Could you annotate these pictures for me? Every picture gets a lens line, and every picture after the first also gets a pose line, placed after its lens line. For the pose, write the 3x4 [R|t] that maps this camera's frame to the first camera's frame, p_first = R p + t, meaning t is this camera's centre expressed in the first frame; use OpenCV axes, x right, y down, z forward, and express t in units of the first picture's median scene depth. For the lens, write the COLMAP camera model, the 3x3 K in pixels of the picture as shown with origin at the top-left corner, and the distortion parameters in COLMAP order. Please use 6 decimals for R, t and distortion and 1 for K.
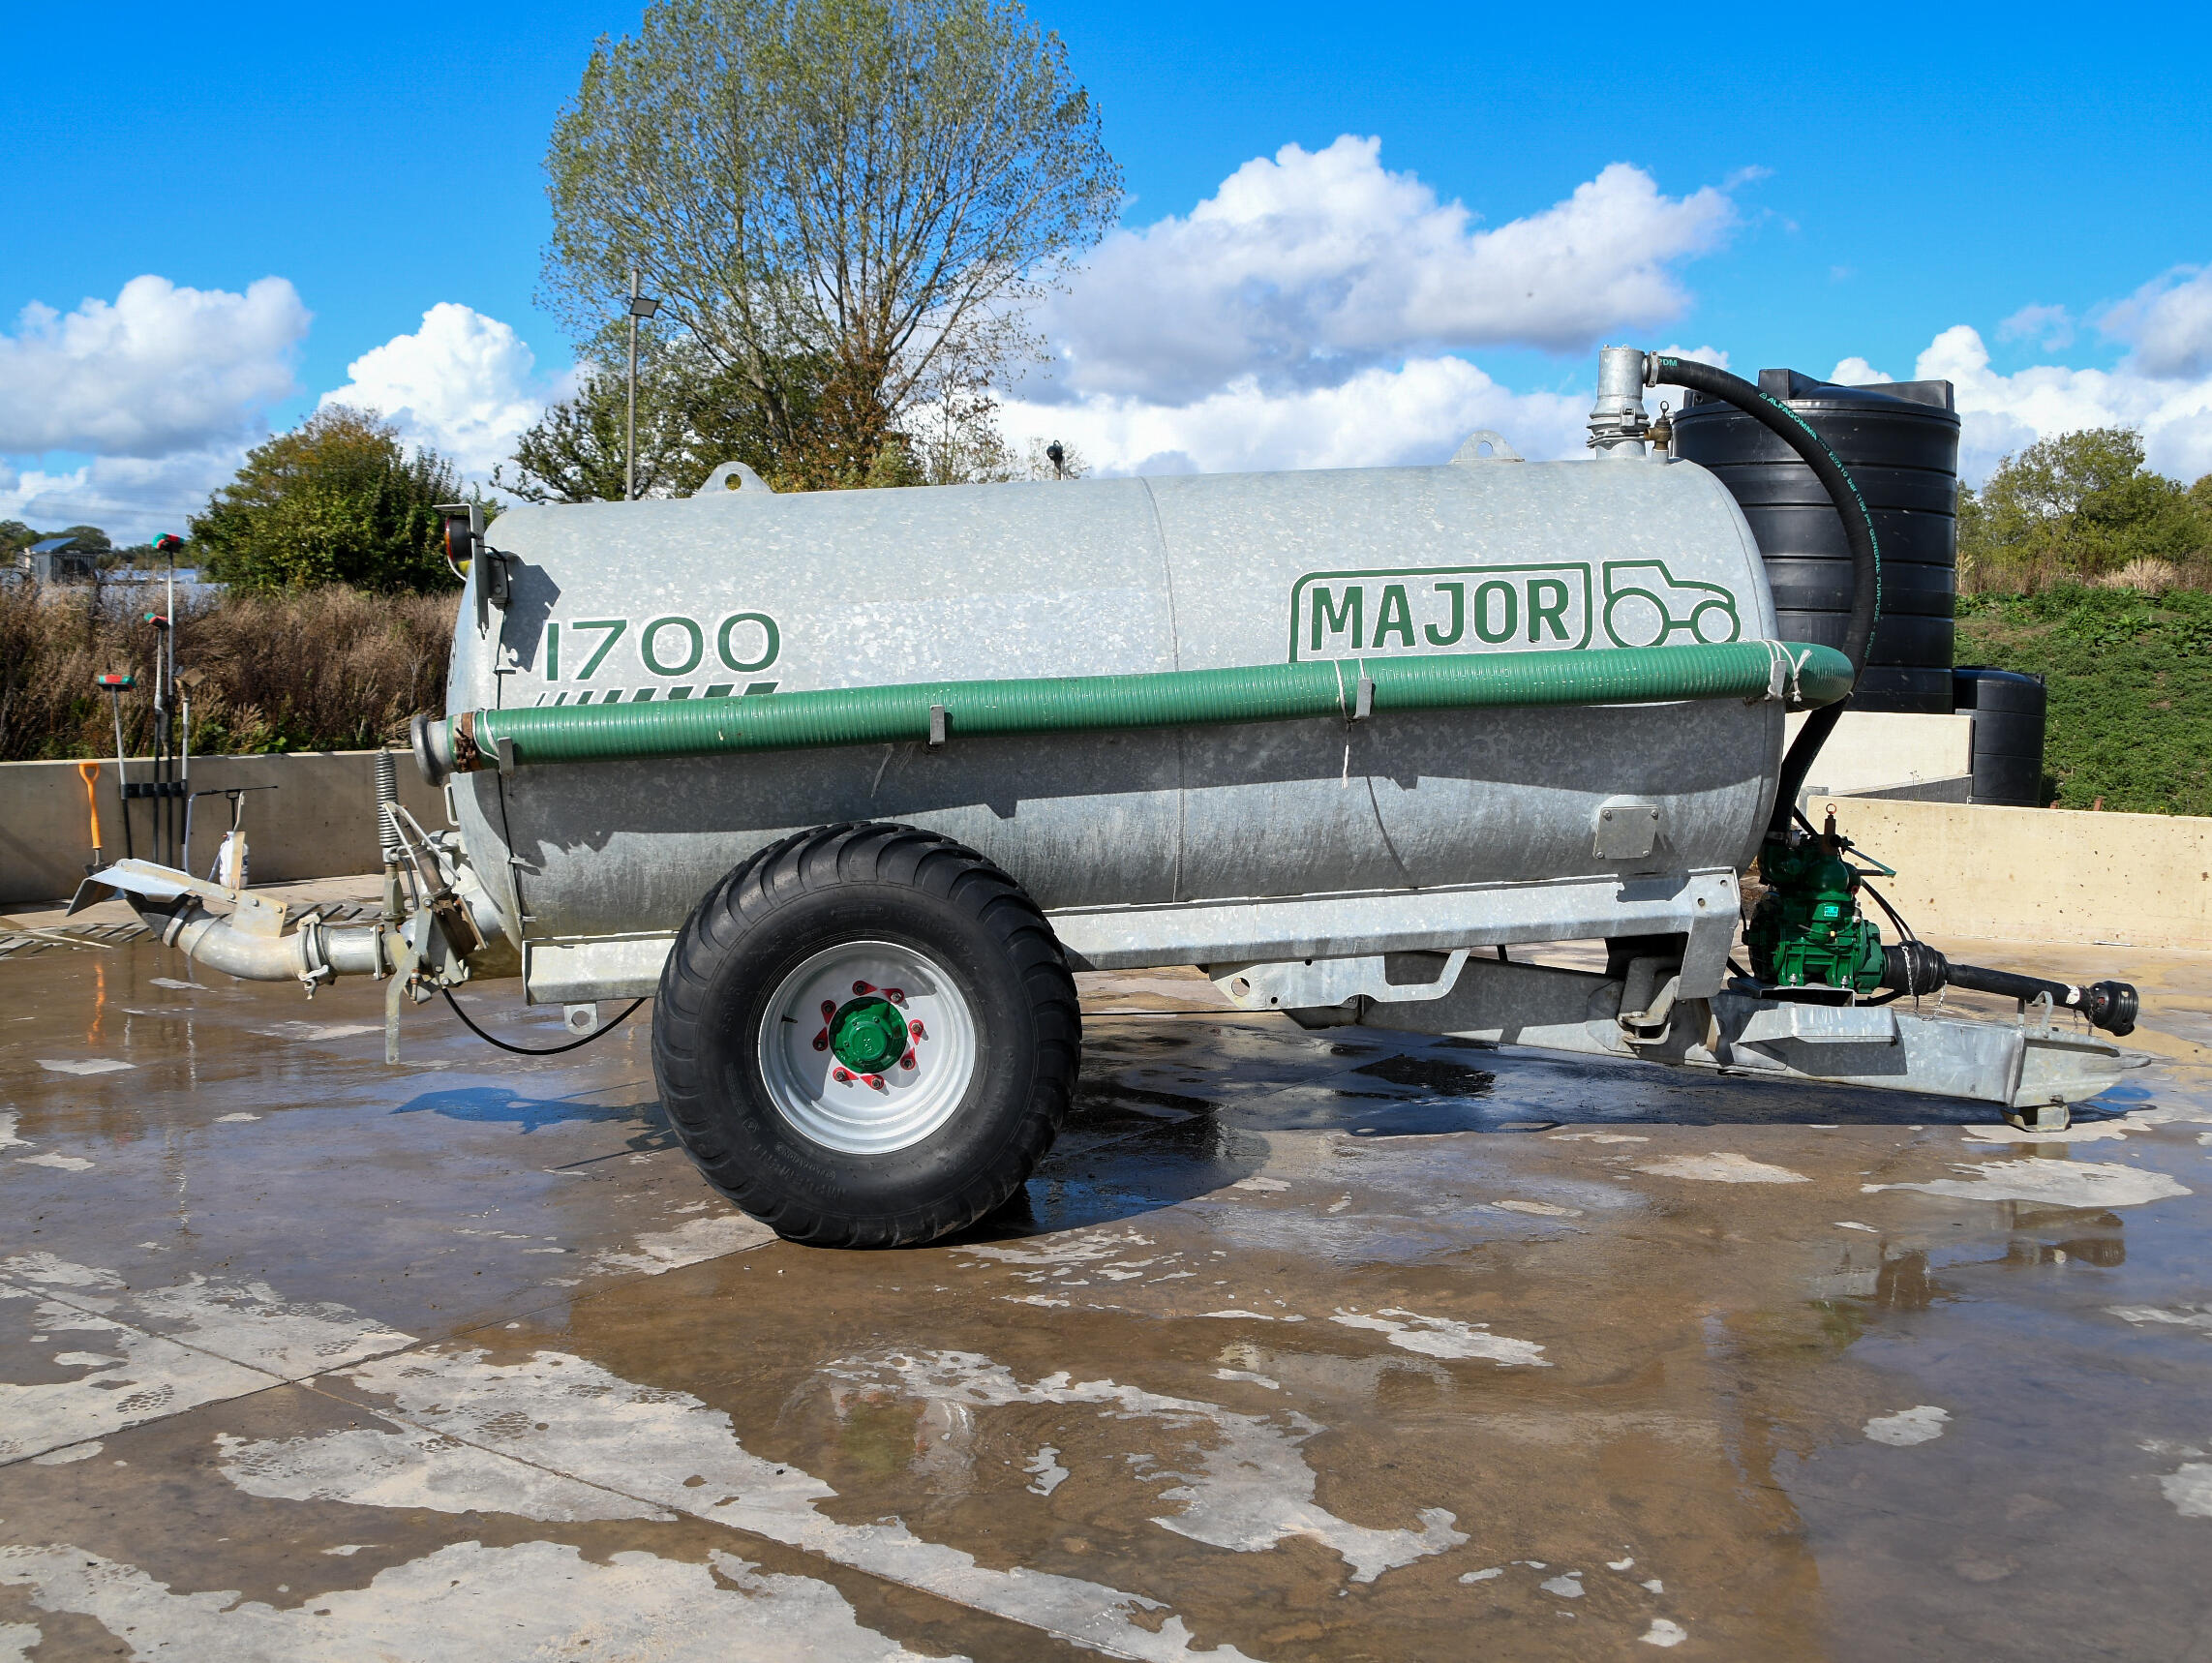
lens RADIAL K [[2125.5, 0, 1106.0], [0, 2125.5, 831.5], [0, 0, 1]] dist [-0.115746, 0.000295]
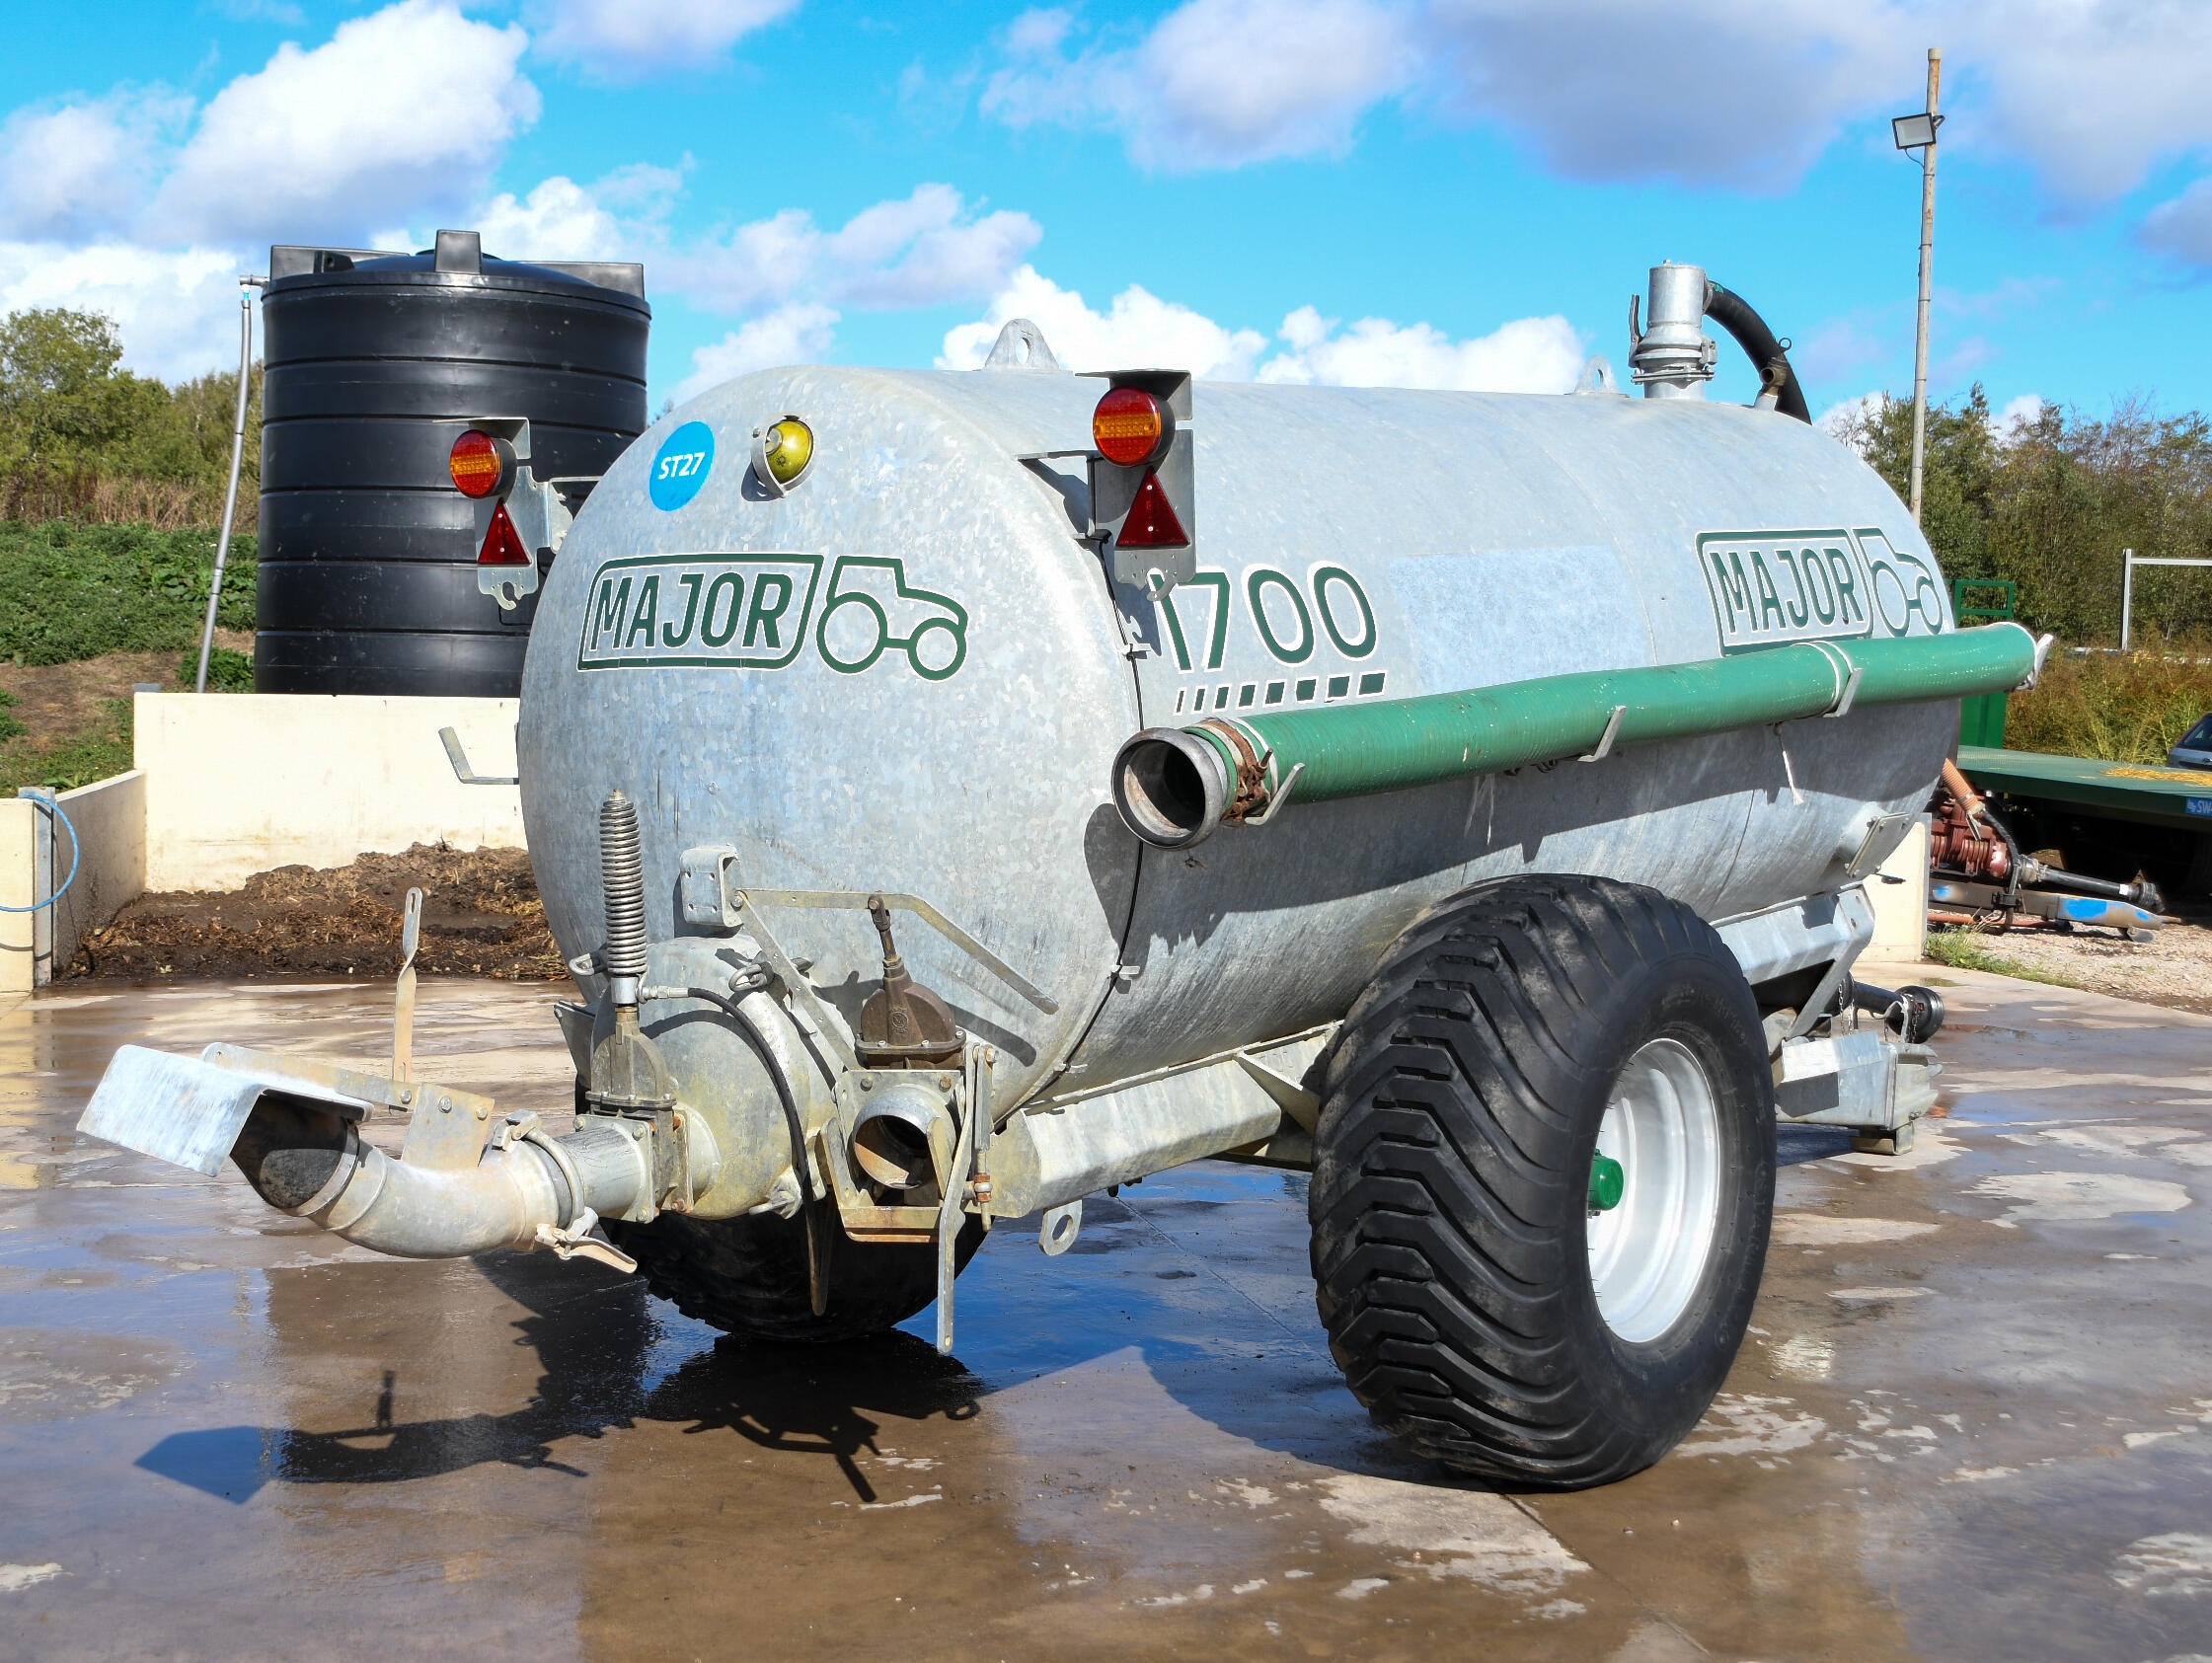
lens RADIAL K [[2964.6, 0, 1036.1], [0, 2964.6, 840.3], [0, 0, 1]] dist [-0.022273, 0.043486]
pose [[0.679219, -0.041204, 0.732778, -0.918596], [0.047322, 0.998804, 0.012300, -0.034568], [-0.732408, 0.026323, 0.680357, 0.446549]]
